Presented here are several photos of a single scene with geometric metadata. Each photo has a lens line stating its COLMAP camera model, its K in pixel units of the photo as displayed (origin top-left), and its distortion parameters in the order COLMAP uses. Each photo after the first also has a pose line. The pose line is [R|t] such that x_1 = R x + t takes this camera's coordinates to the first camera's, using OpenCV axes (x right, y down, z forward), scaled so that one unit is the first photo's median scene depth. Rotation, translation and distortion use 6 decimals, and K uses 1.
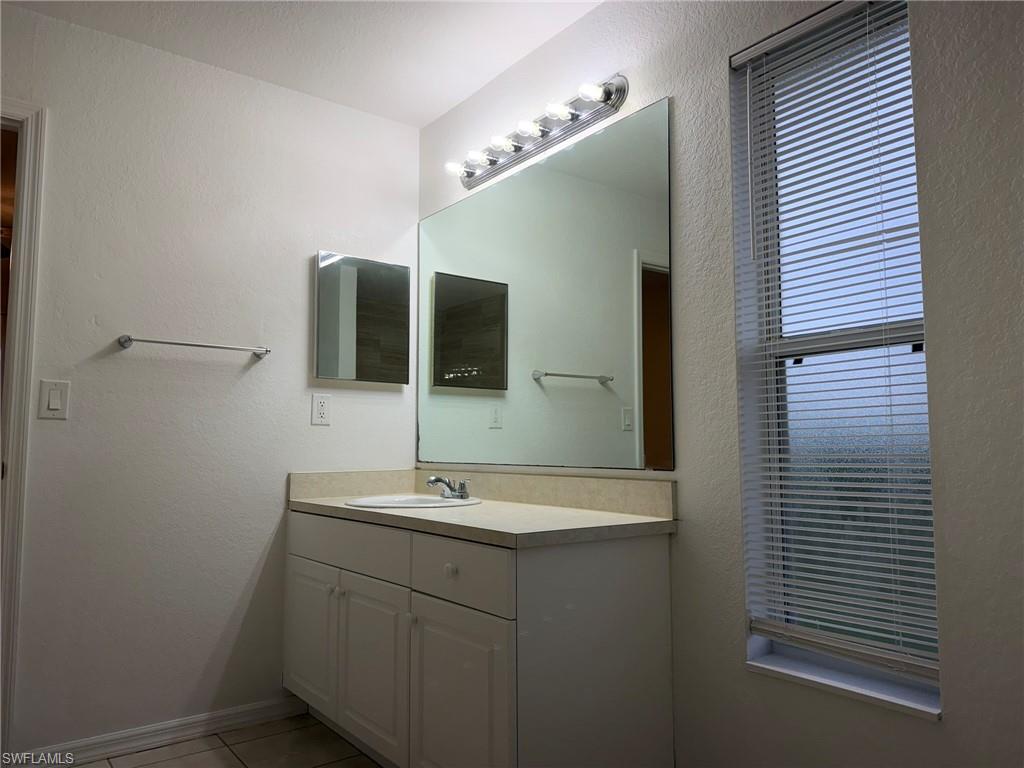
lens RADIAL K [[717.9, 0, 512.0], [0, 717.9, 384.0], [0, 0, 1]] dist [-0.001917, -0.000678]
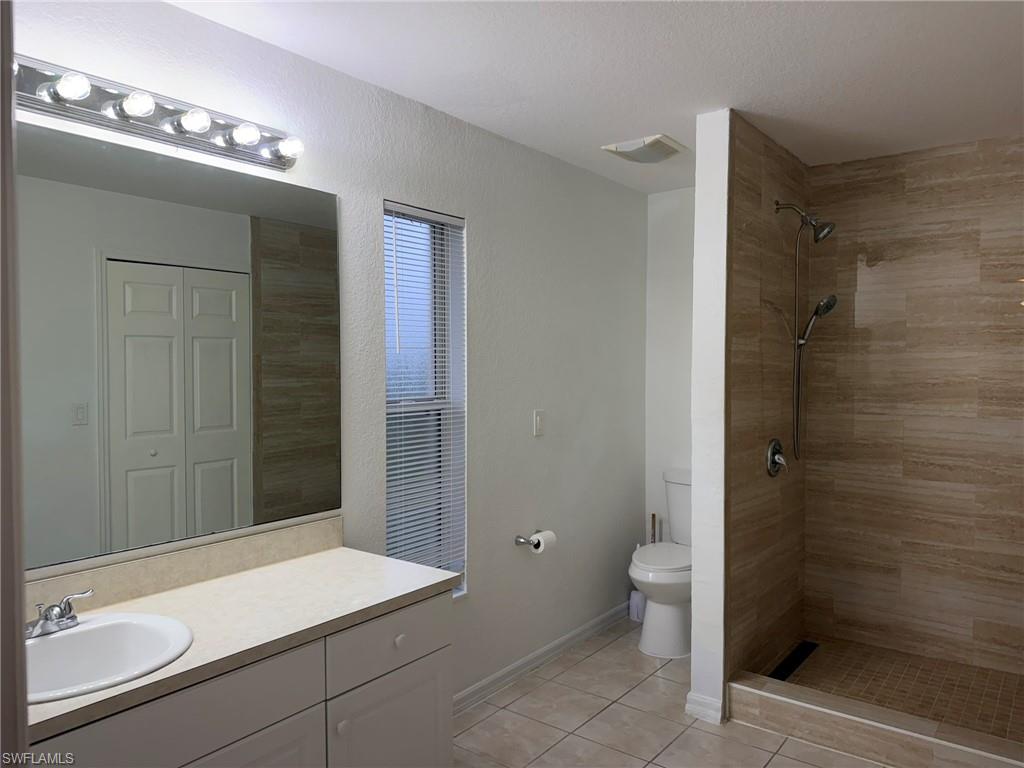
lens RADIAL K [[717.9, 0, 512.0], [0, 717.9, 384.0], [0, 0, 1]] dist [-0.001917, -0.000678]
pose [[-0.302155, -0.030489, 0.952771, -1.077526], [-0.077225, 0.996986, 0.007413, -0.129218], [-0.950125, -0.071337, -0.303599, 1.137939]]
